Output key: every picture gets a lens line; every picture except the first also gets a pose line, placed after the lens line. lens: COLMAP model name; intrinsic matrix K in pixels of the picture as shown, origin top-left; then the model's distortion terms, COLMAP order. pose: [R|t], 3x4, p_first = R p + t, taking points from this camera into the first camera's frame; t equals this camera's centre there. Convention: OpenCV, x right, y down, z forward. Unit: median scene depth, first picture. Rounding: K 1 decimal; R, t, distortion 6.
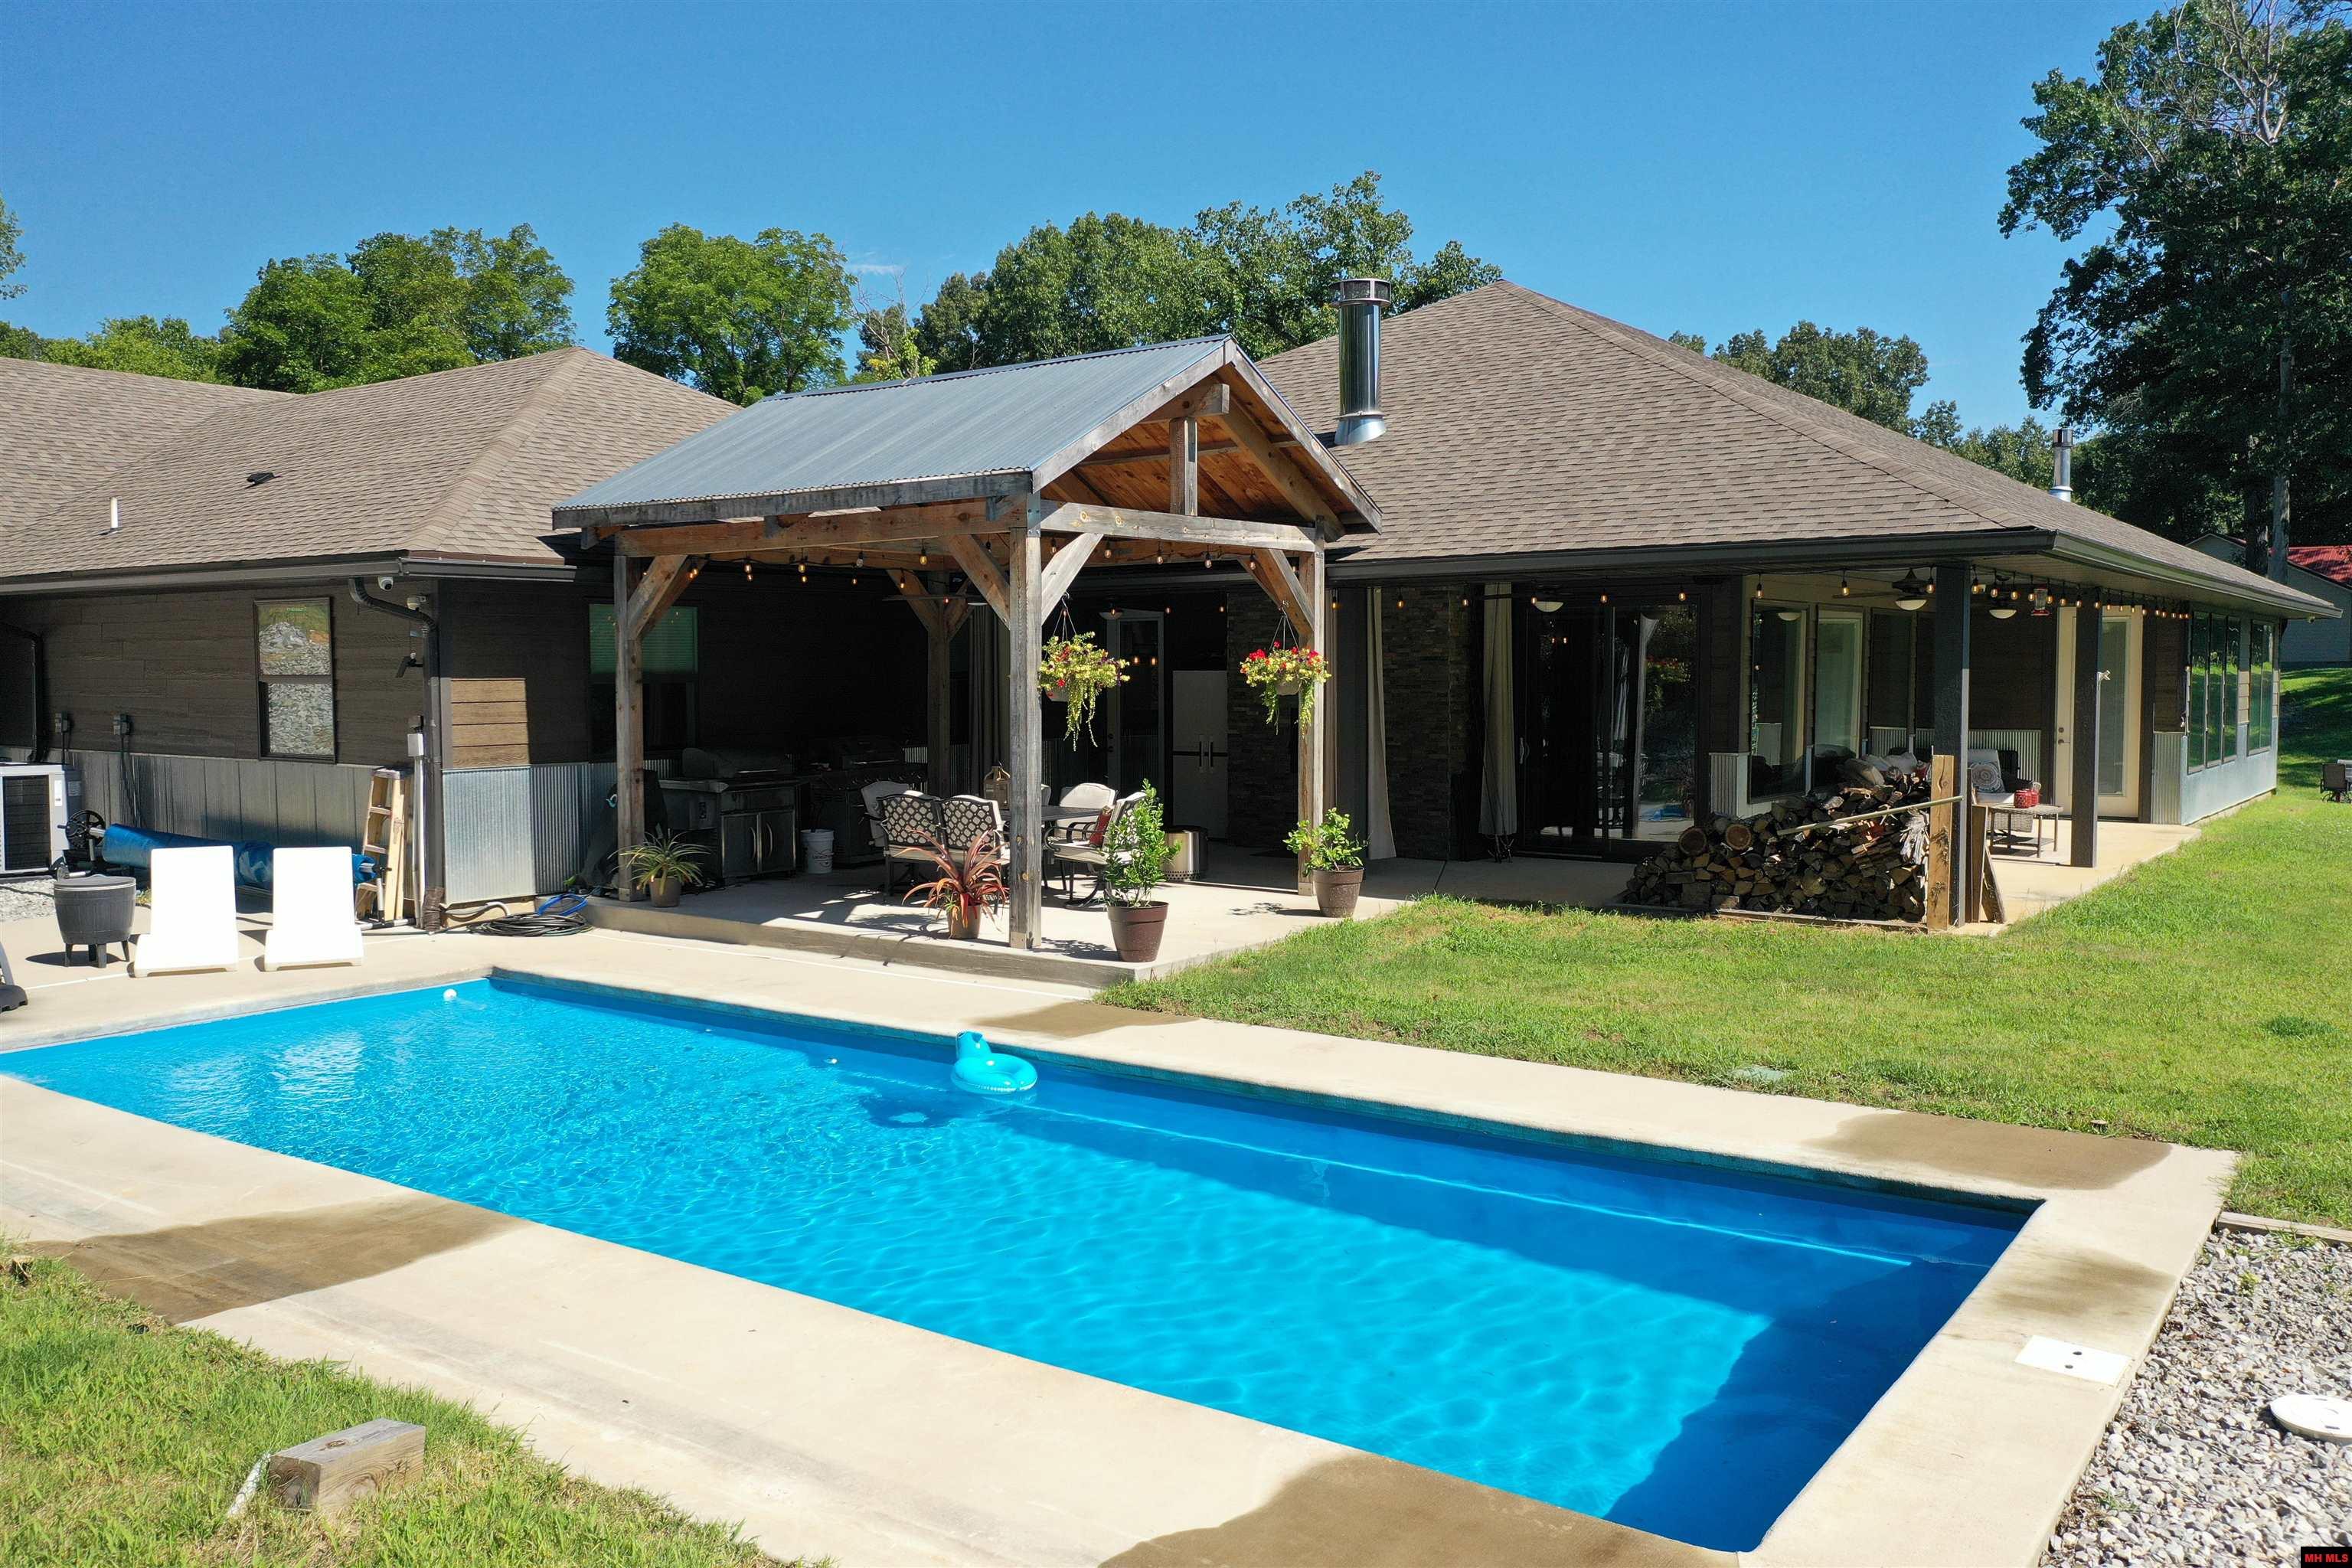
lens RADIAL K [[1883.1, 0, 1176.5], [0, 1883.1, 768.0], [0, 0, 1]] dist [0.006508, -0.000945]
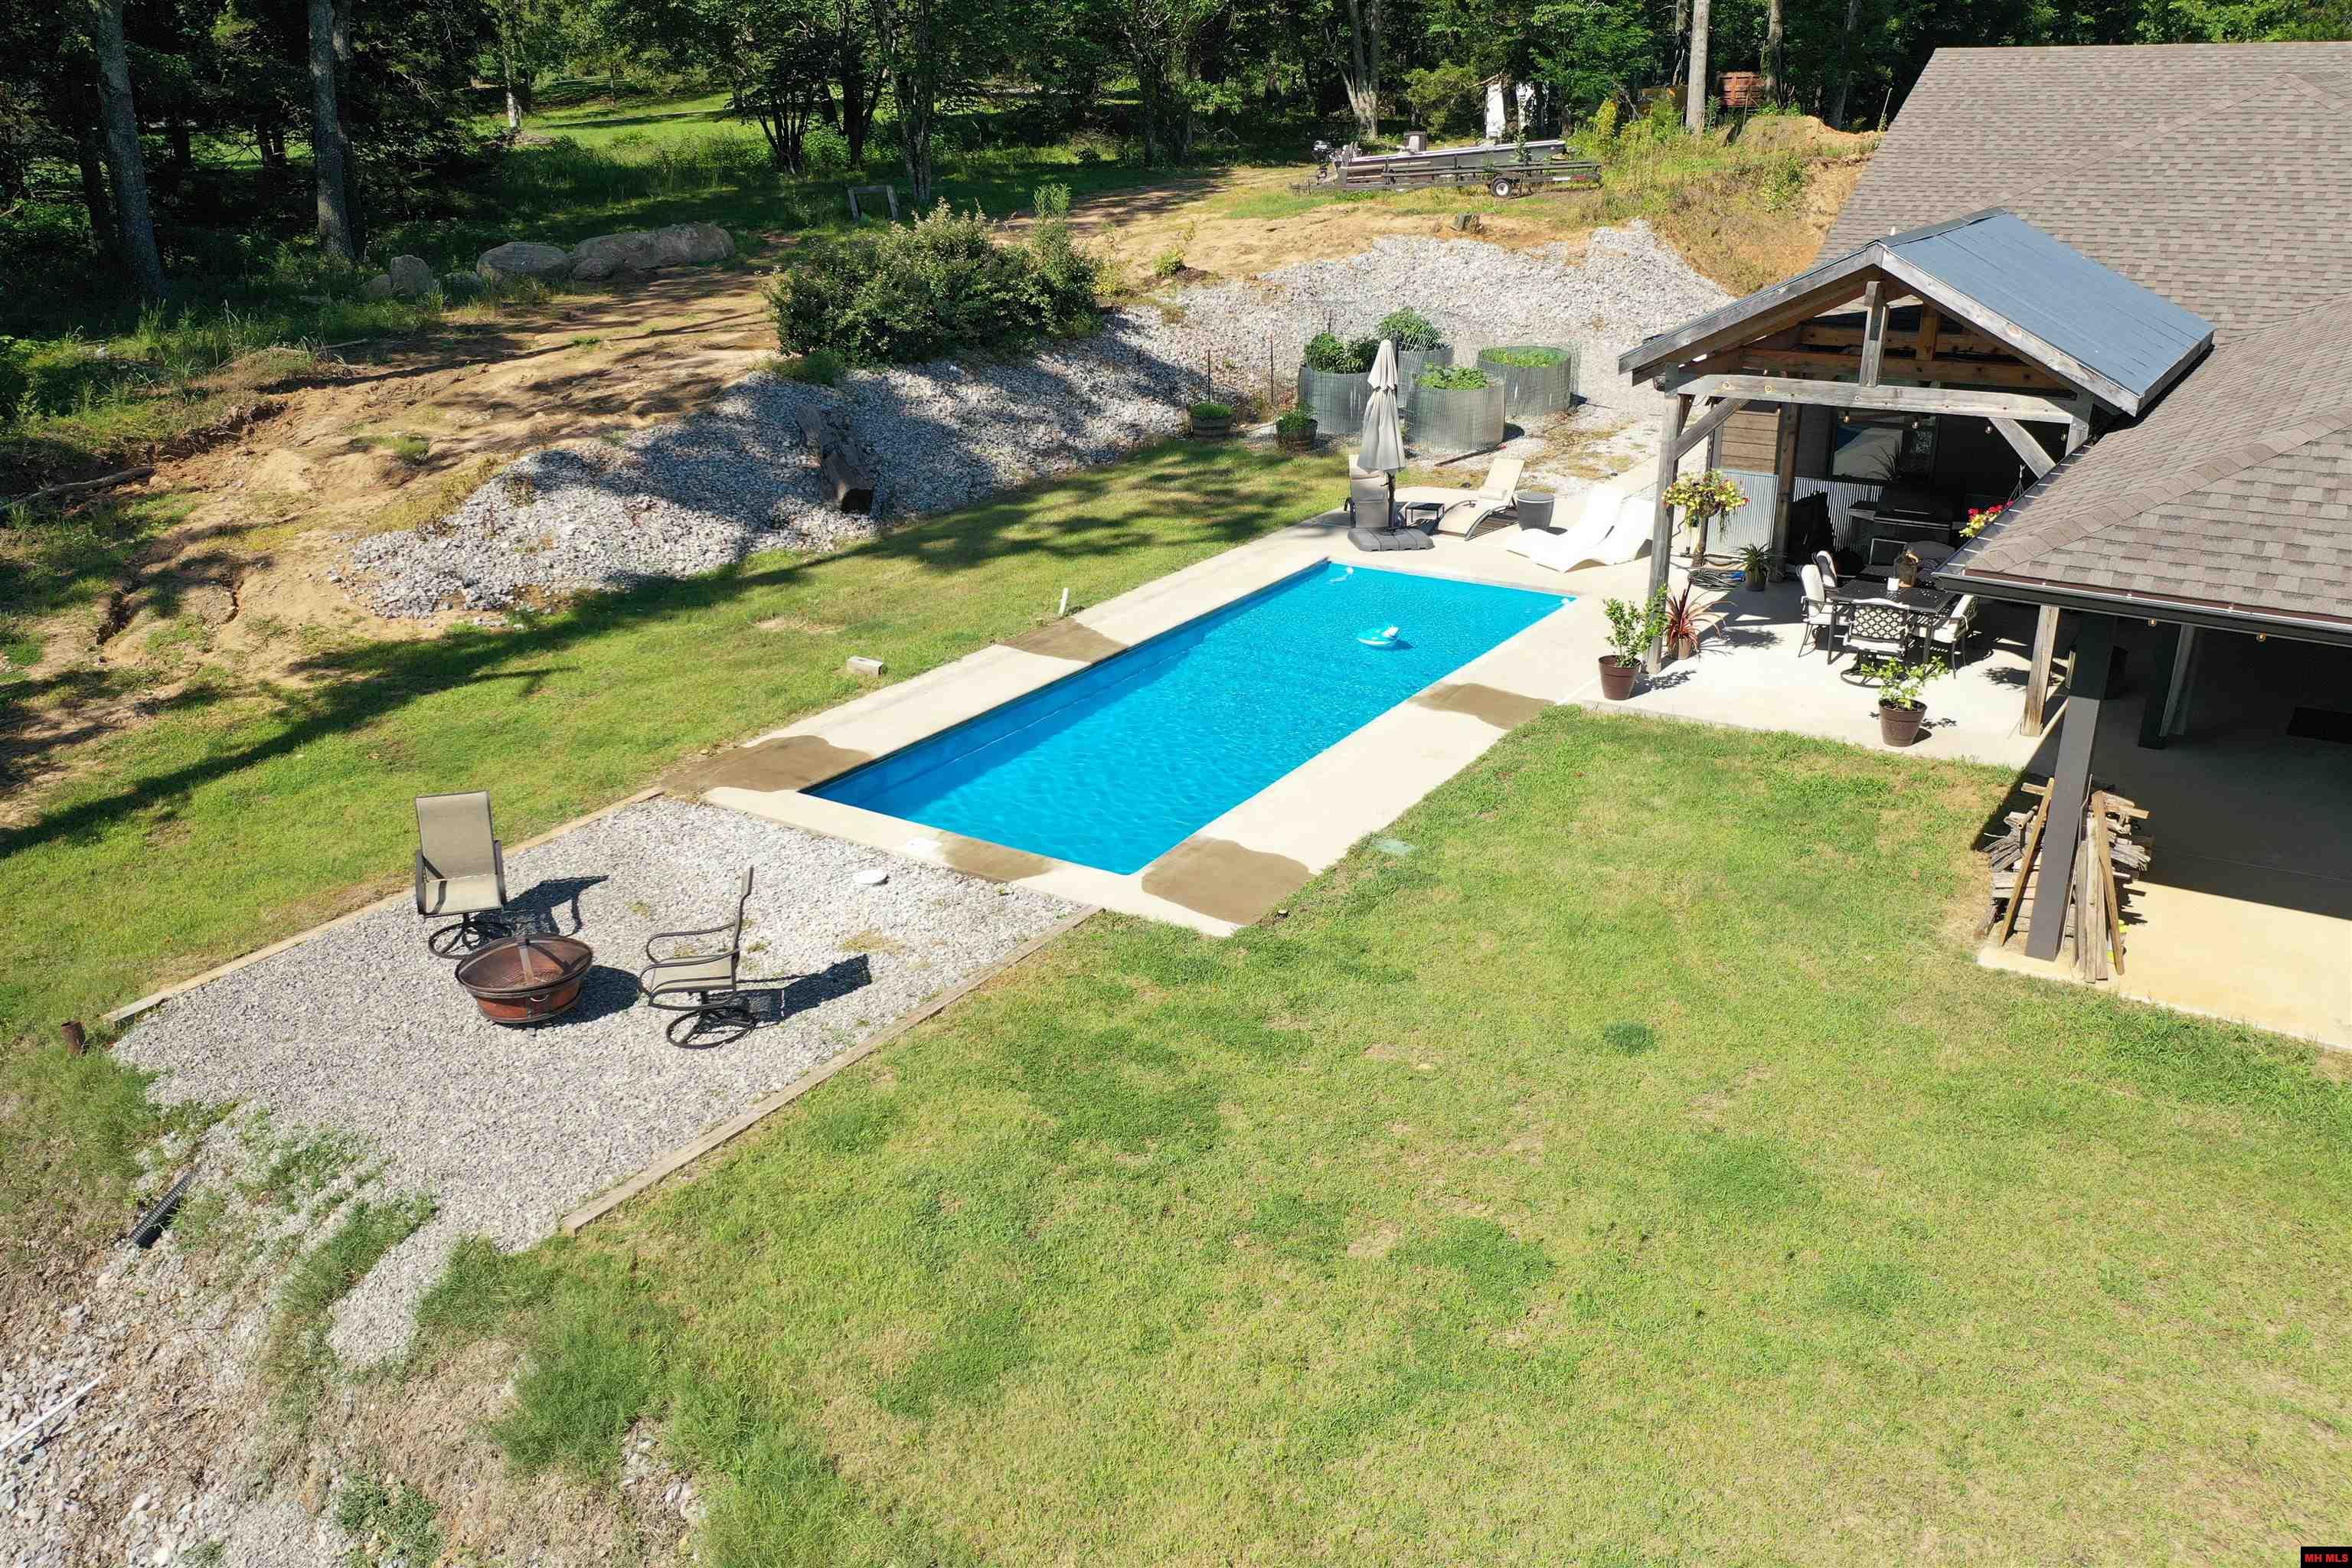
lens RADIAL K [[1883.1, 0, 1194.5], [0, 1883.1, 788.4], [0, 0, 1]] dist [0.006508, -0.000945]
pose [[0.058856, 0.359774, -0.931182, 0.911935], [-0.047090, 0.932761, 0.357407, -0.230999], [0.997155, 0.022814, 0.071840, 0.366408]]
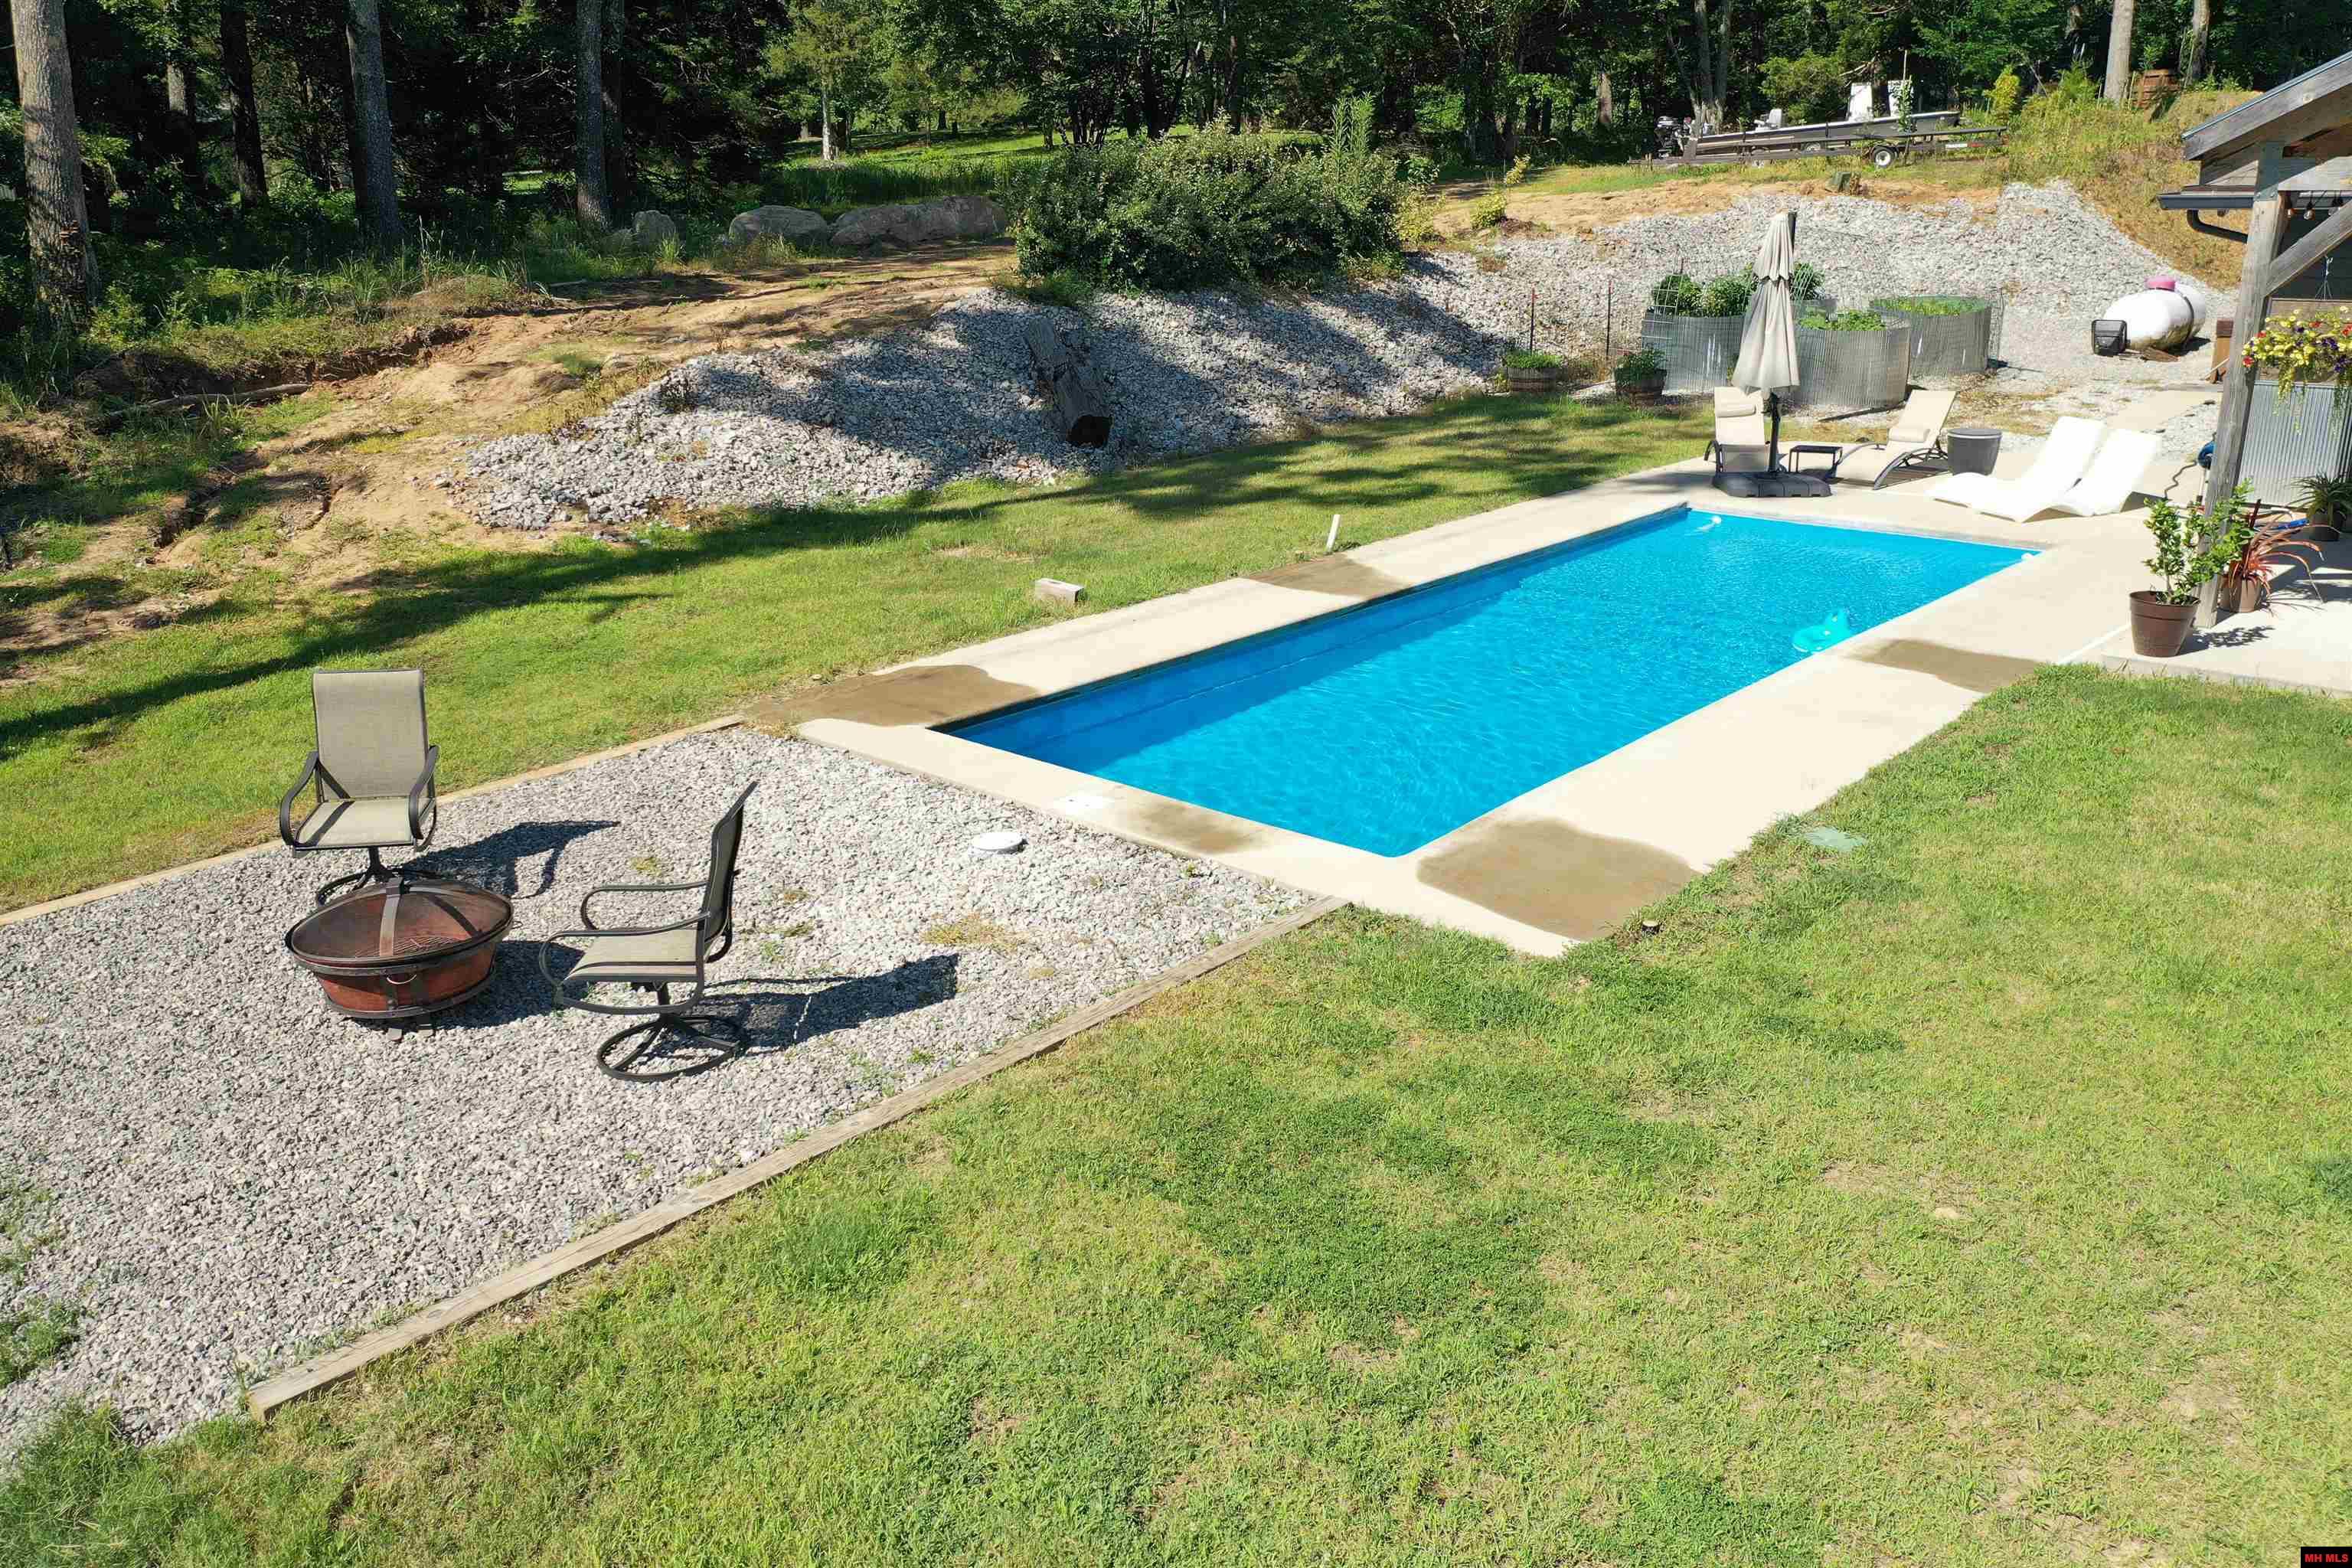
lens RADIAL K [[1883.1, 0, 1179.4], [0, 1883.1, 776.9], [0, 0, 1]] dist [0.006508, -0.000945]
pose [[-0.108470, 0.315334, -0.942761, 0.653212], [-0.036977, 0.946421, 0.320813, -0.089395], [0.993412, 0.069659, -0.090998, 0.383715]]
